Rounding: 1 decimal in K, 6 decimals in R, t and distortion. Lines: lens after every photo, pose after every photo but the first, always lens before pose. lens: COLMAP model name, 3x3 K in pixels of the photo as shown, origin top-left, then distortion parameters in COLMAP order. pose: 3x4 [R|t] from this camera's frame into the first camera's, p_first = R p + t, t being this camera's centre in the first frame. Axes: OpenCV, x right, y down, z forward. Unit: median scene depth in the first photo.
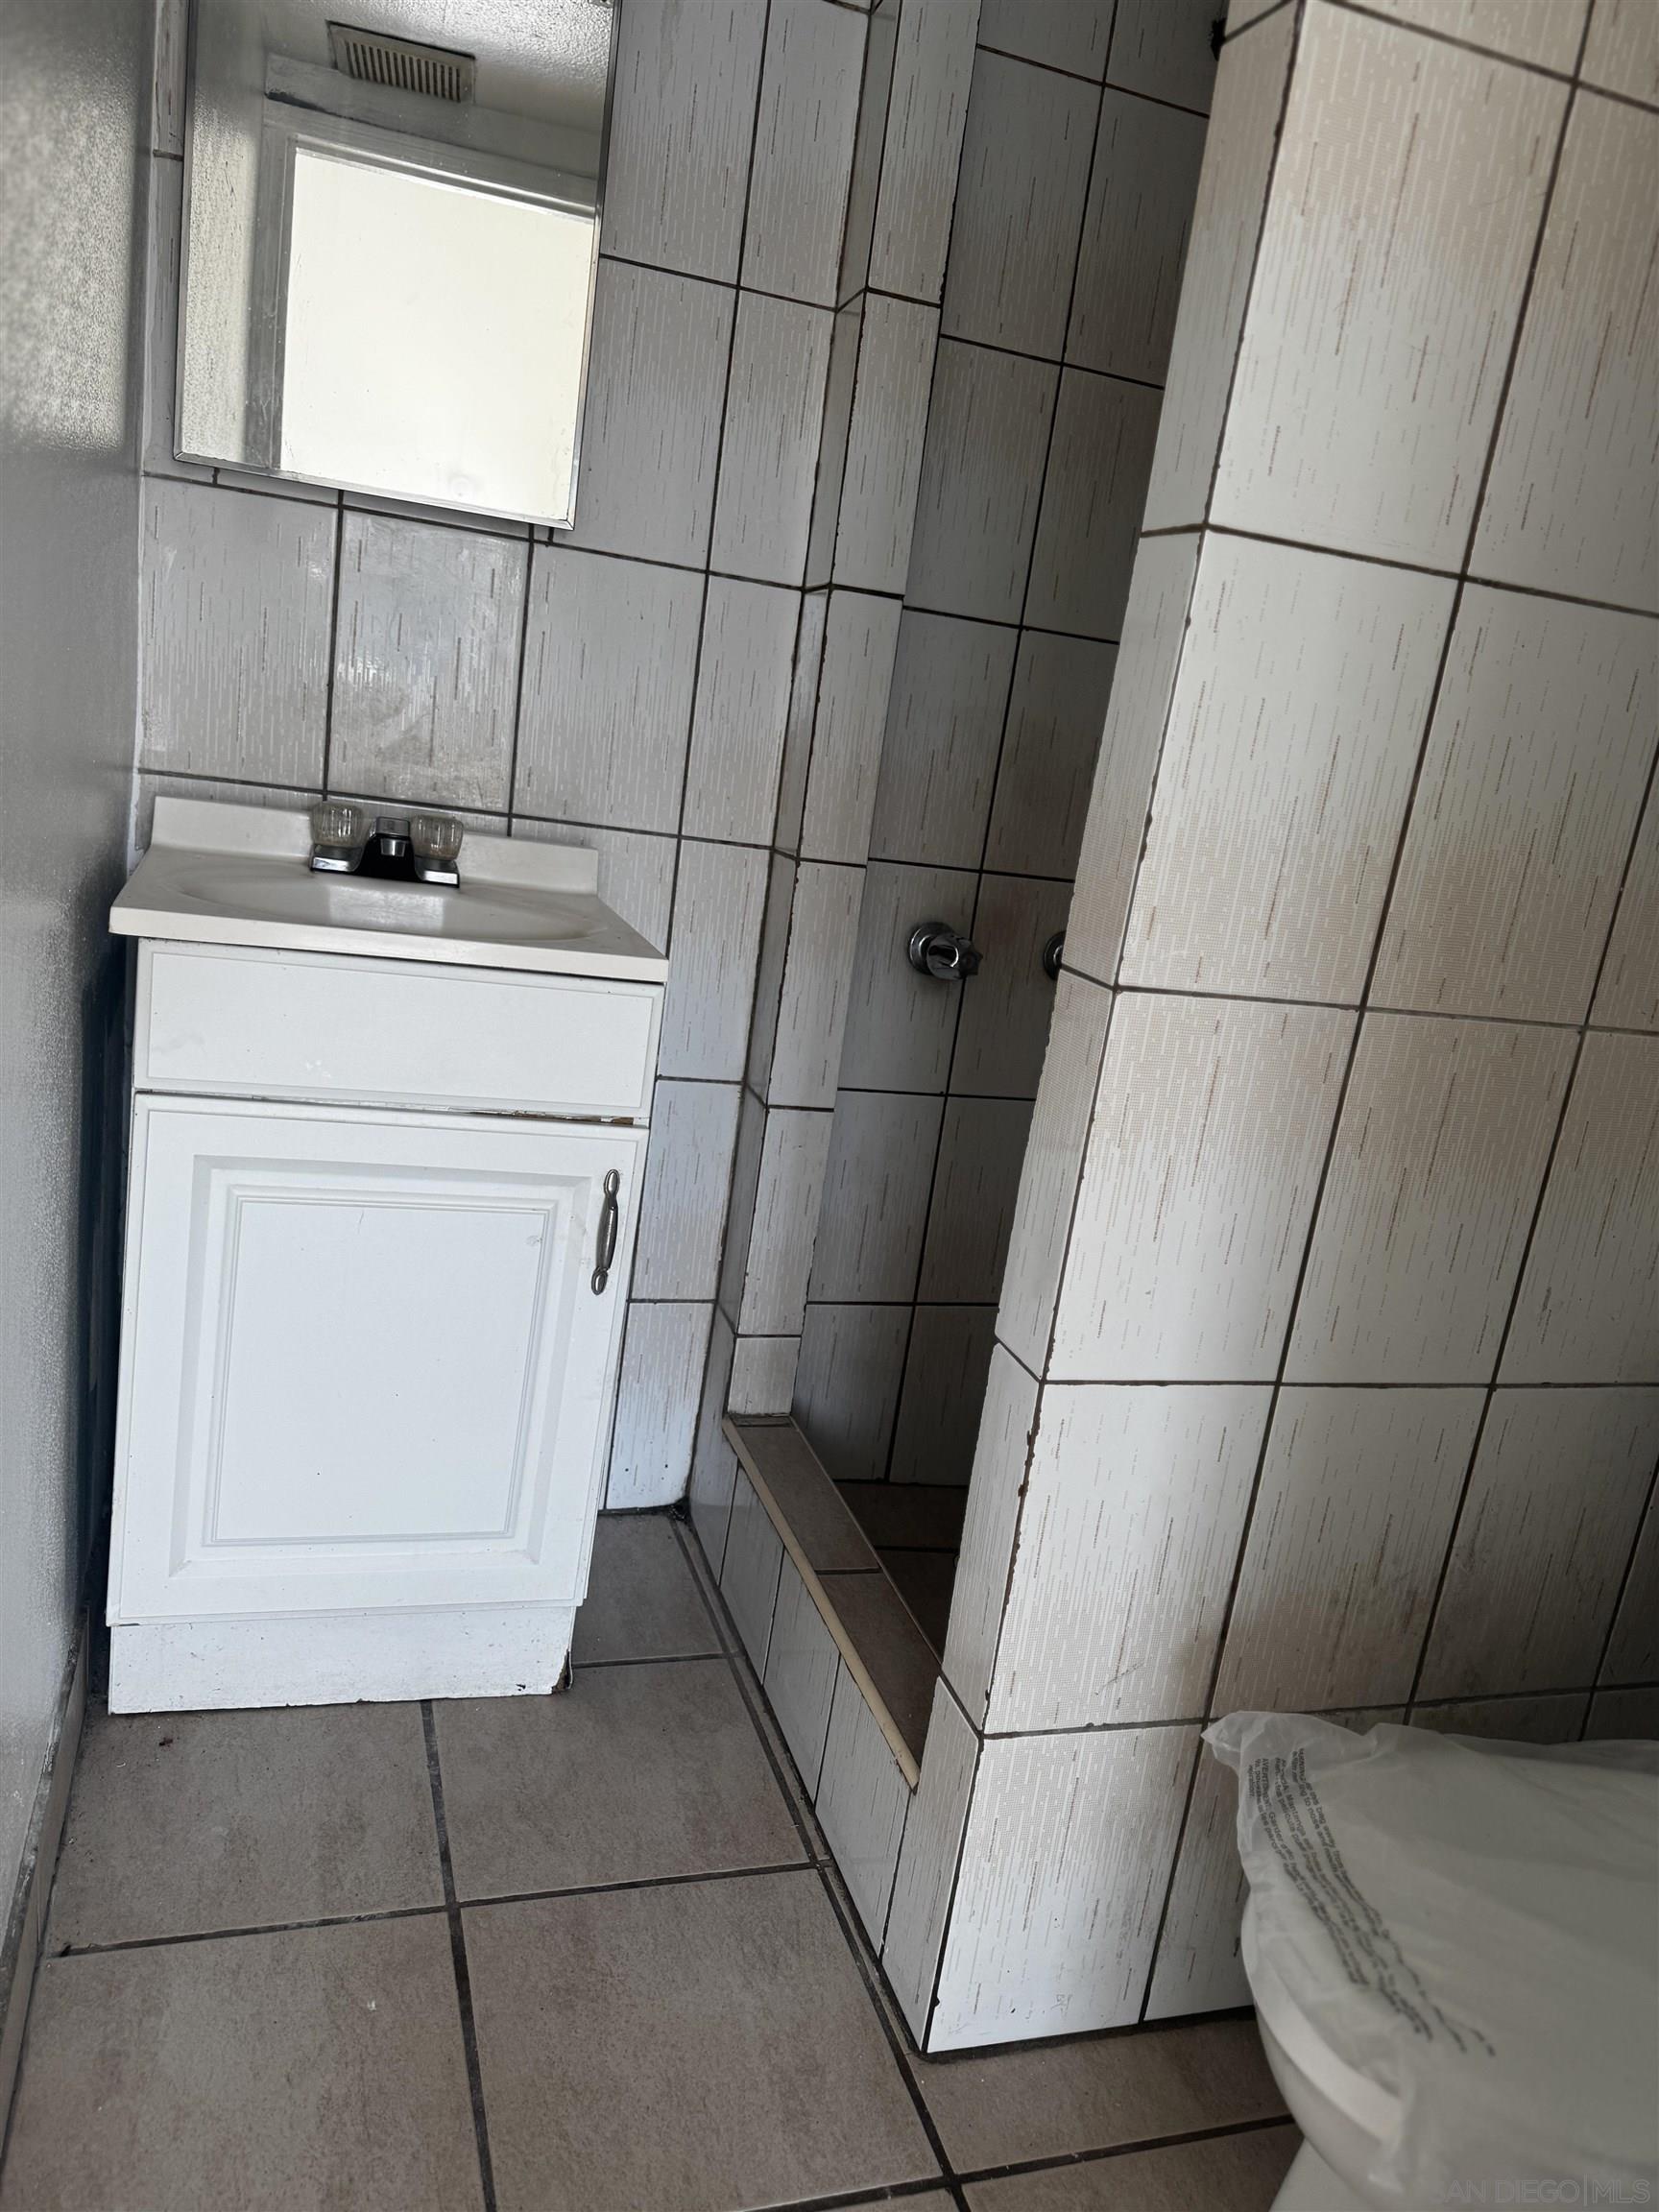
lens RADIAL K [[1582.3, 0, 829.5], [0, 1582.3, 1106.0], [0, 0, 1]] dist [0.015957, 0.003424]
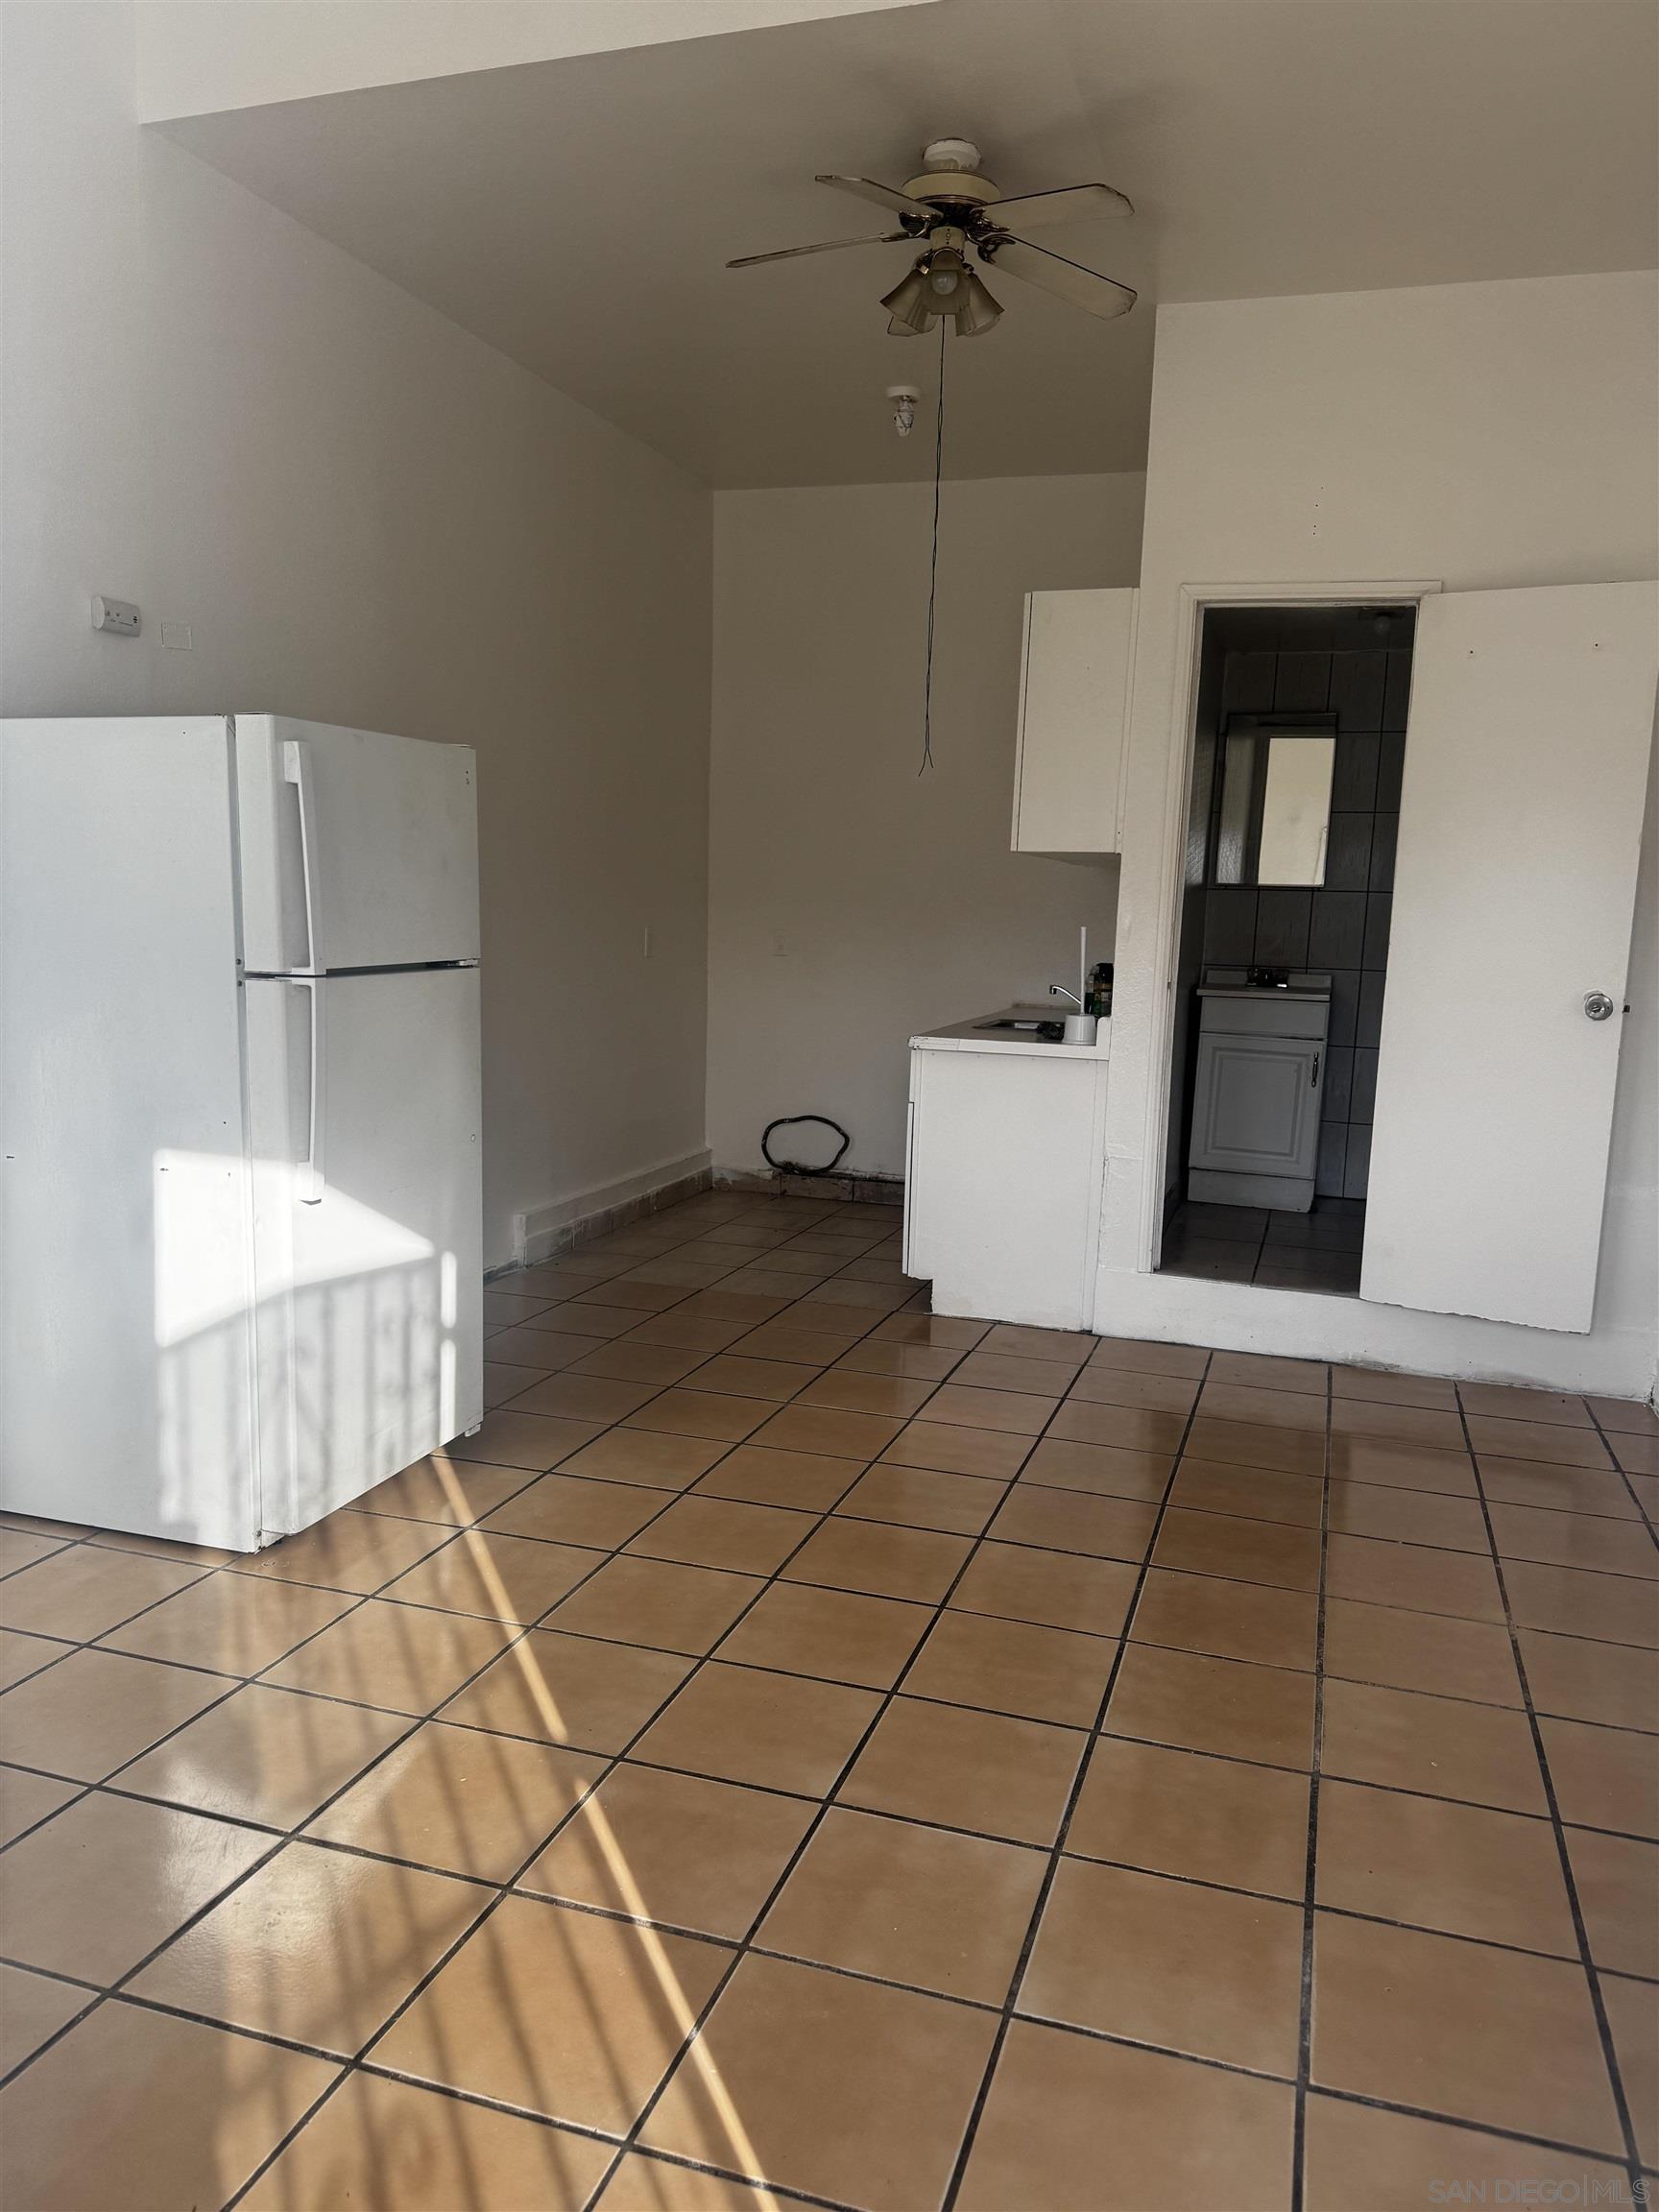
lens RADIAL K [[1582.3, 0, 829.5], [0, 1582.3, 1106.0], [0, 0, 1]] dist [0.015957, 0.003424]
pose [[0.808596, -0.026187, -0.587781, 1.037344], [-0.068462, 0.988035, -0.138201, 0.696385], [0.584367, 0.151989, 0.797129, -2.436727]]
